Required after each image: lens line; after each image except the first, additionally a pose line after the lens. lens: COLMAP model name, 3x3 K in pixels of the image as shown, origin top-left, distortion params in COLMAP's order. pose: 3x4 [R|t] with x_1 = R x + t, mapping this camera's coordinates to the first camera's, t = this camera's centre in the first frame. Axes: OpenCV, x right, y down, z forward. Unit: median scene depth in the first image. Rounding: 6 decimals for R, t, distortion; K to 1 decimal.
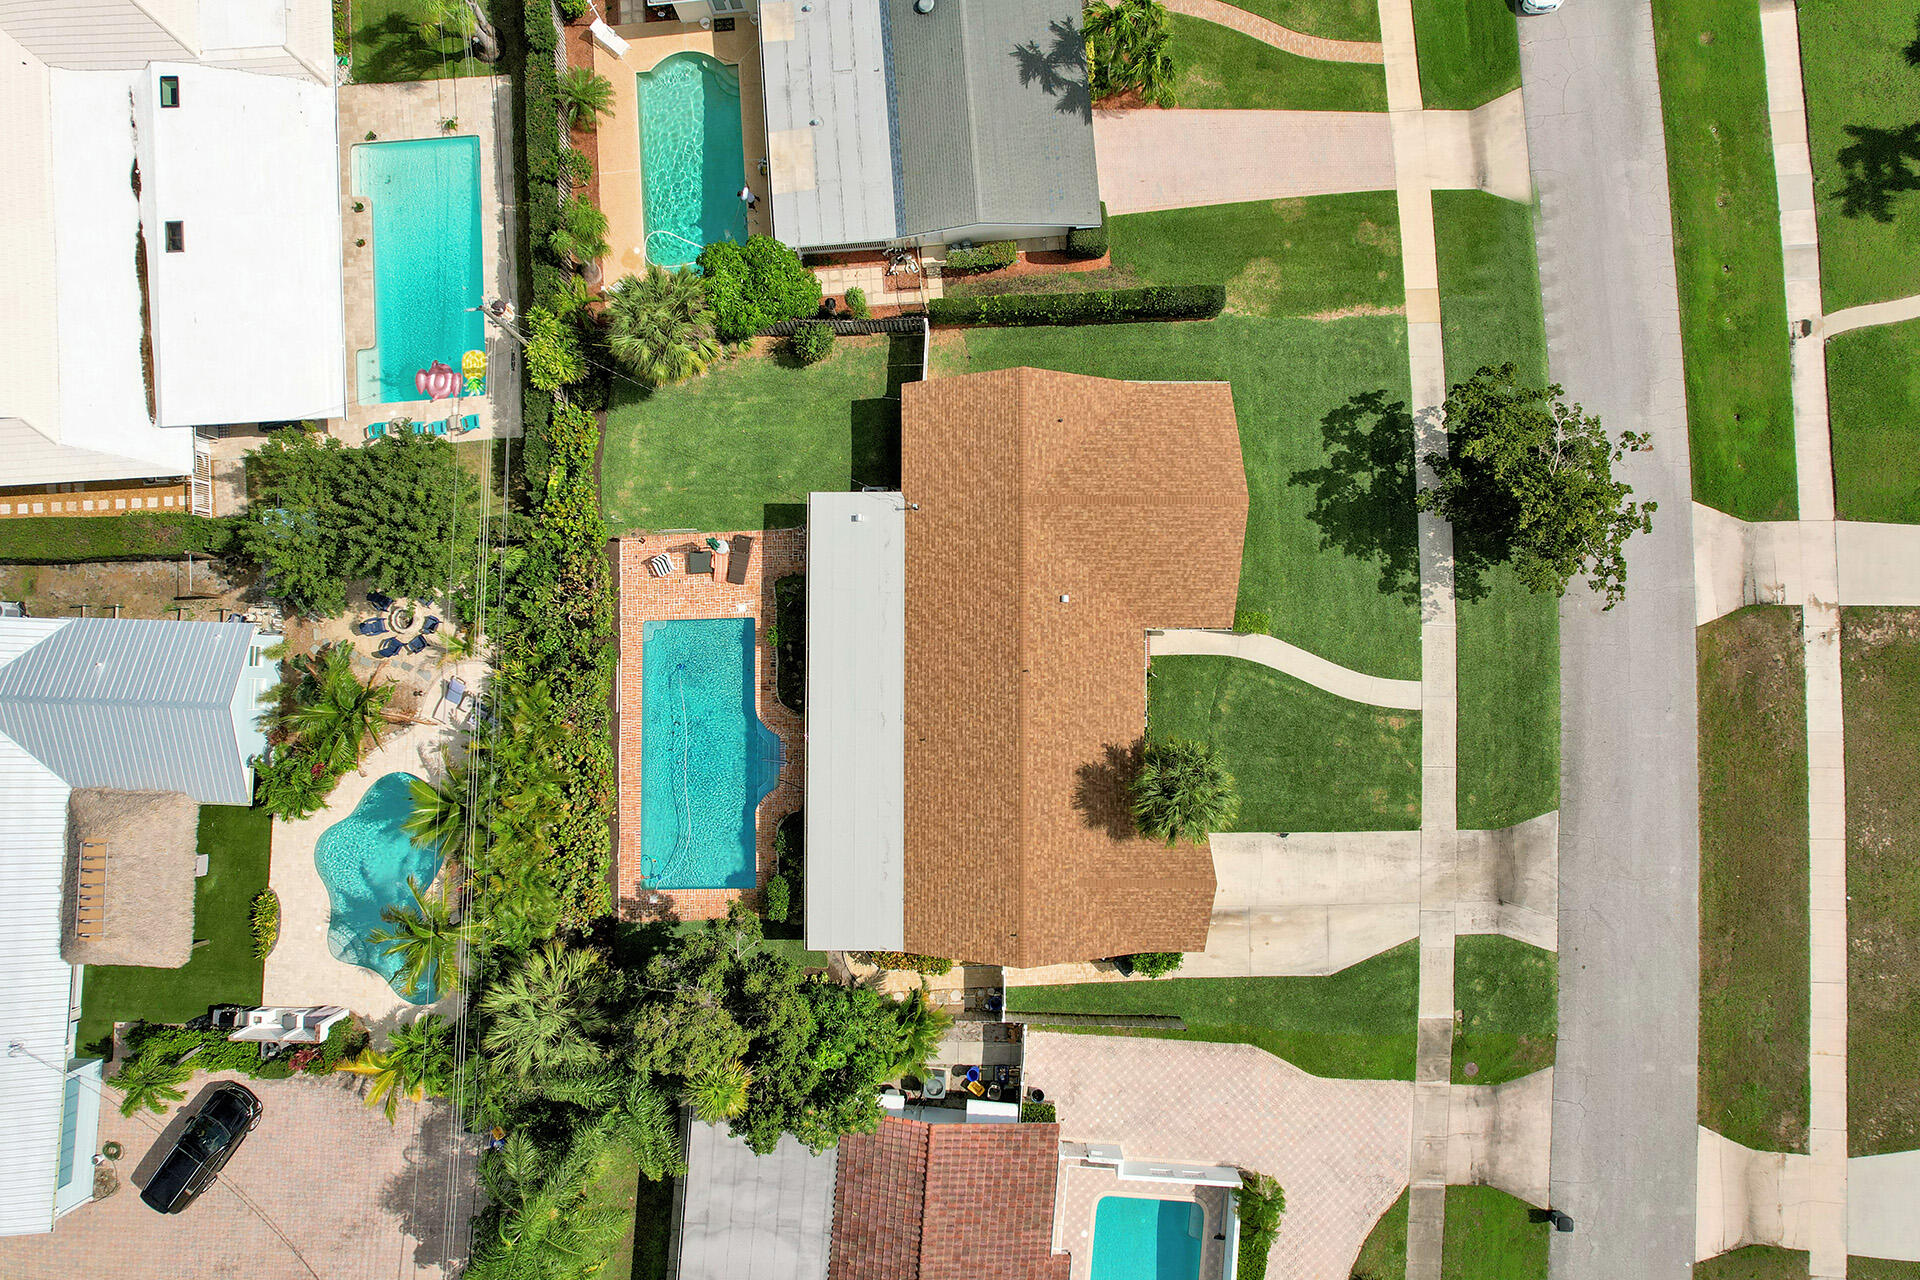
lens RADIAL K [[1253.1, 0, 985.2], [0, 1253.1, 621.5], [0, 0, 1]] dist [-0.073632, 0.059448]
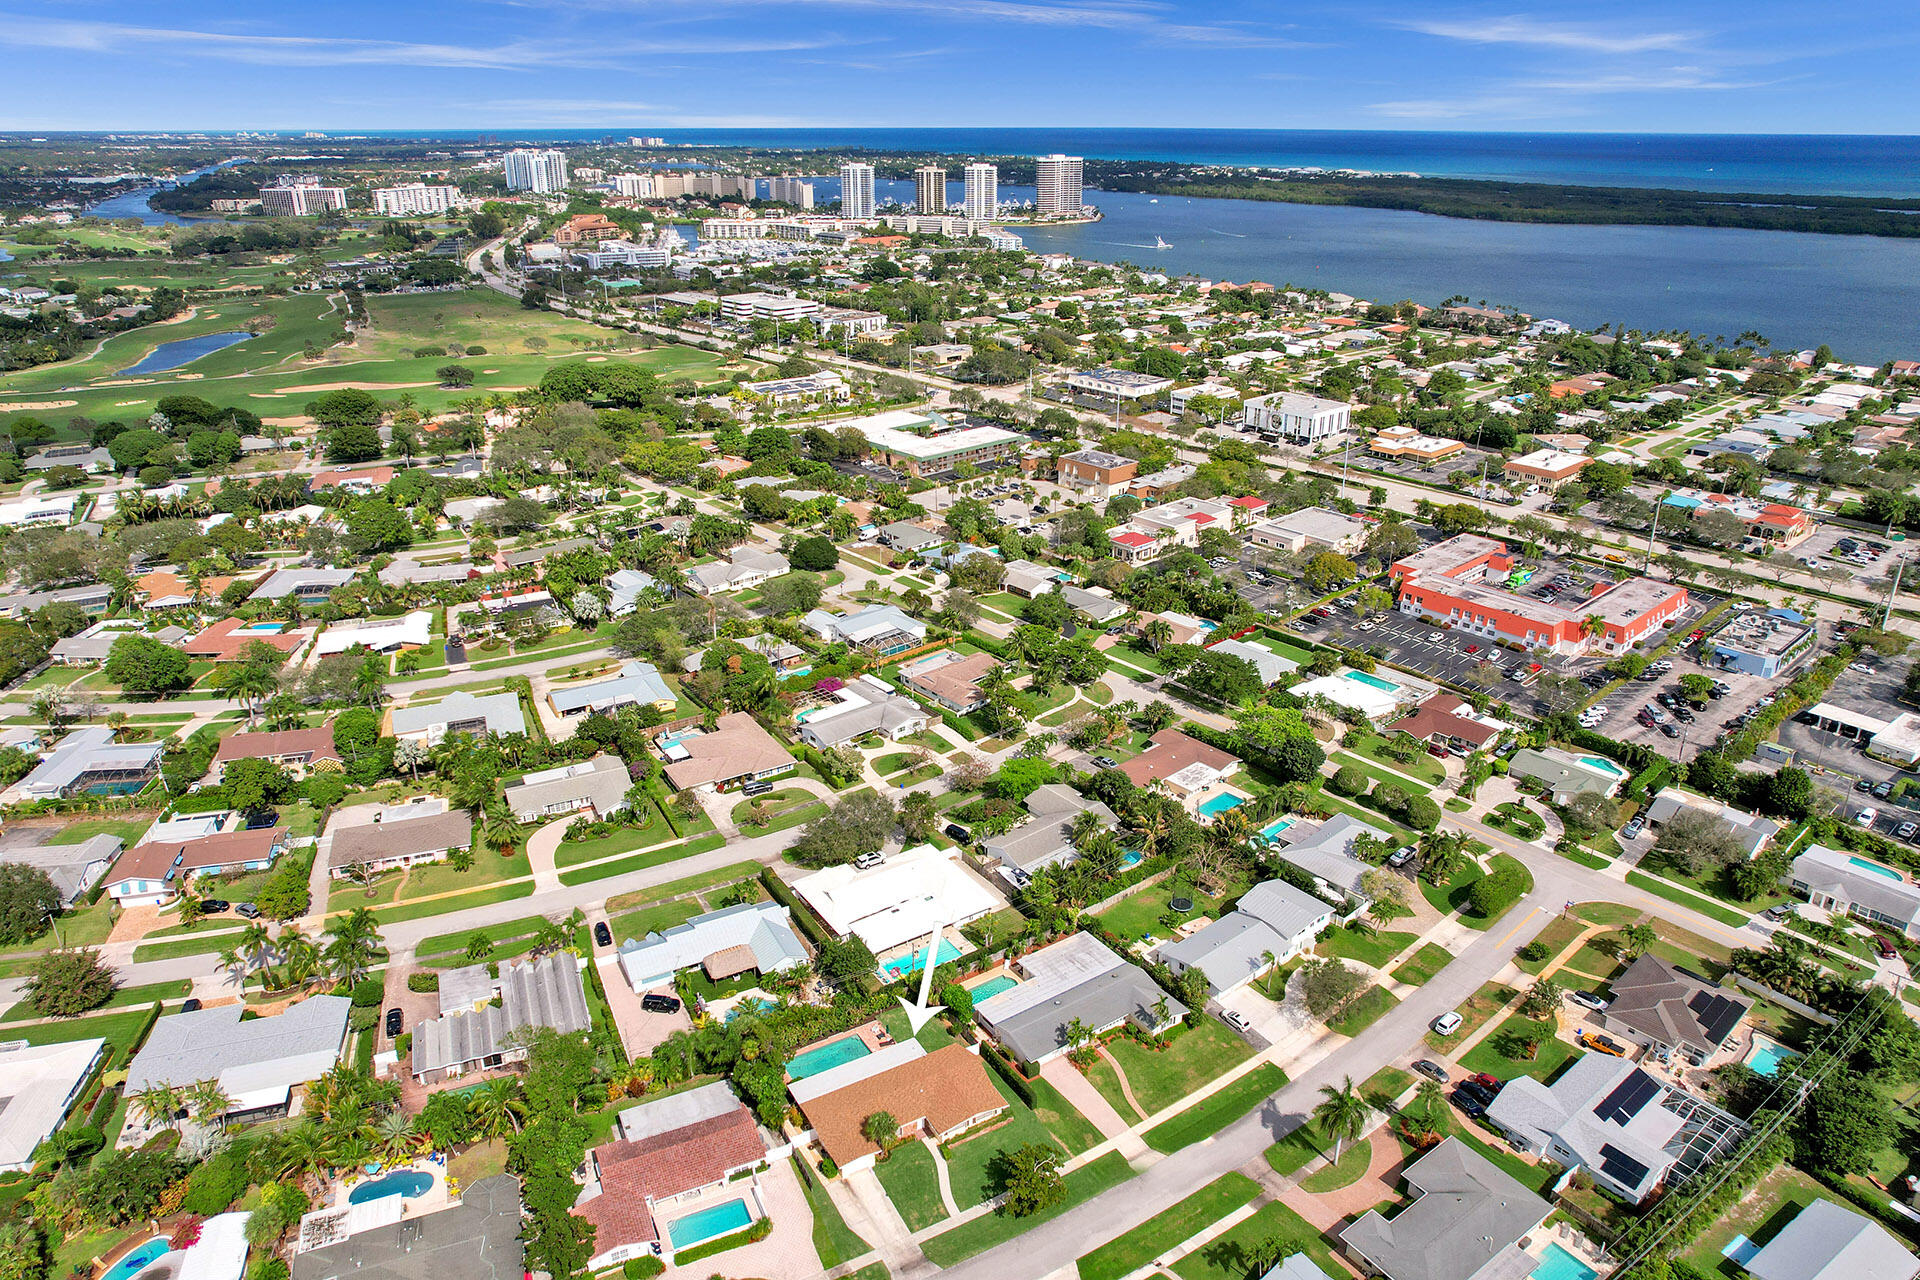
lens RADIAL K [[1237.7, 0, 952.8], [0, 1237.7, 636.2], [0, 0, 1]] dist [-0.074636, 0.056125]
pose [[0.492007, 0.340334, -0.801313, 2.077354], [-0.869290, 0.242348, -0.430816, 0.917718], [0.047575, 0.908538, 0.415085, -1.267911]]
